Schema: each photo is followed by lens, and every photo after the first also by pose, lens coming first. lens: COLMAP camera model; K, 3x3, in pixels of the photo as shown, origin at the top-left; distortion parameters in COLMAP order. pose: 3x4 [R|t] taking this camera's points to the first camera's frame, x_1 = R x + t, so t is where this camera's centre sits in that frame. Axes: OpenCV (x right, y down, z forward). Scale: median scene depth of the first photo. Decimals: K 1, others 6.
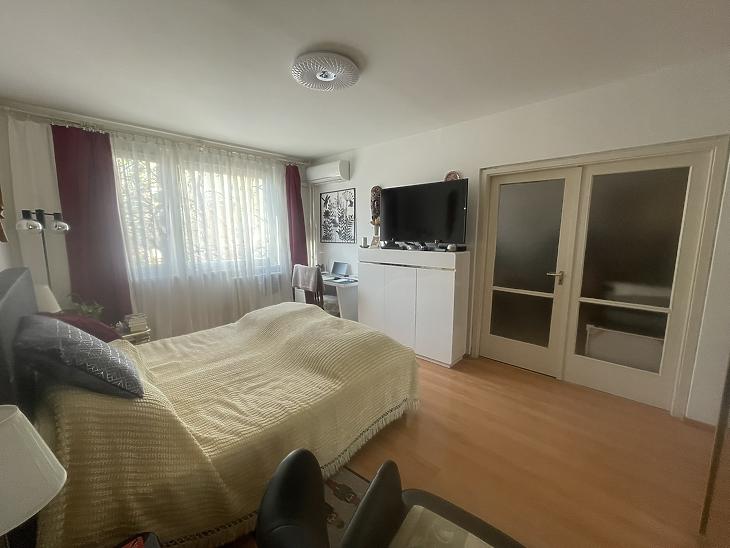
lens RADIAL K [[291.2, 0, 365.8], [0, 291.2, 274.1], [0, 0, 1]] dist [-0.002809, -0.000647]
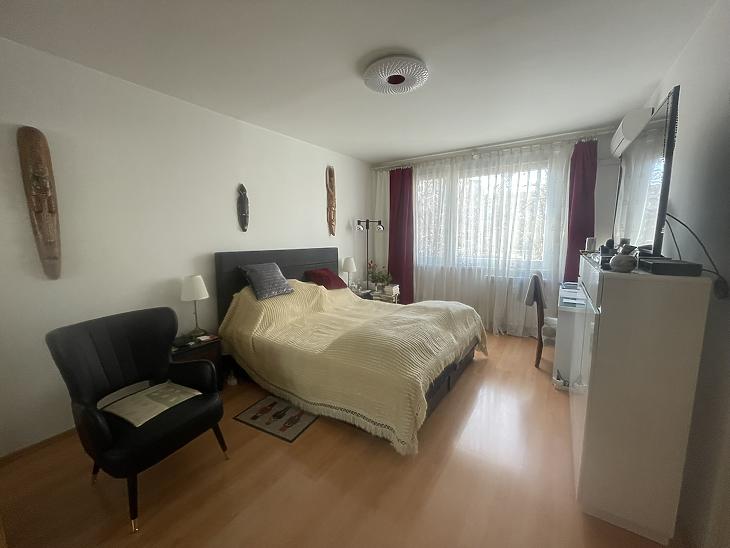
lens RADIAL K [[291.2, 0, 364.9], [0, 291.2, 273.6], [0, 0, 1]] dist [-0.002809, -0.000647]
pose [[0.164776, 0.138304, -0.976586, 0.510713], [-0.138619, 0.983541, 0.115900, -0.056481], [0.976542, 0.116276, 0.181236, 0.424262]]
